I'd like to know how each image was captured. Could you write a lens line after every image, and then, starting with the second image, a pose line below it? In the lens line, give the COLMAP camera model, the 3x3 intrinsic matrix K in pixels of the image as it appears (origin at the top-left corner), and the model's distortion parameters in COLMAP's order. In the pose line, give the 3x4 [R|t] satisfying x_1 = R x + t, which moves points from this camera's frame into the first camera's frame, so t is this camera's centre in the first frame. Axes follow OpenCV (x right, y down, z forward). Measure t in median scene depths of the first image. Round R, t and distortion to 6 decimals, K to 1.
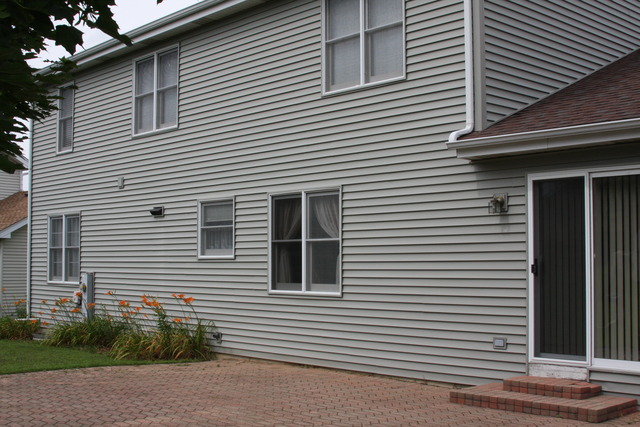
lens RADIAL K [[833.4, 0, 320.0], [0, 833.4, 213.5], [0, 0, 1]] dist [-0.121549, -0.013228]
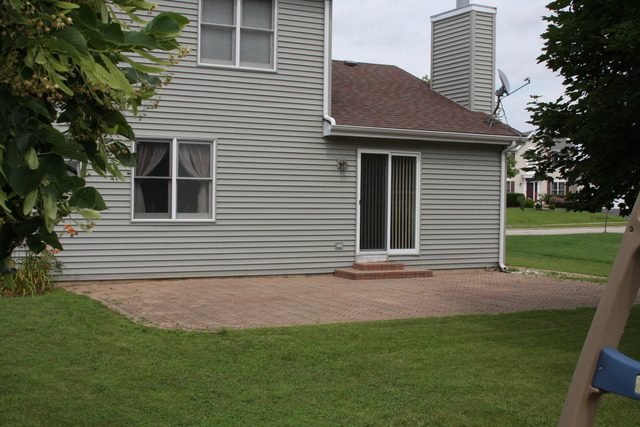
lens RADIAL K [[833.4, 0, 320.0], [0, 833.4, 213.5], [0, 0, 1]] dist [-0.121549, -0.013228]
pose [[0.265994, -0.015016, 0.963858, -1.454302], [-0.073465, 0.996655, 0.035801, 0.031421], [-0.961171, -0.080333, 0.264001, 0.587366]]
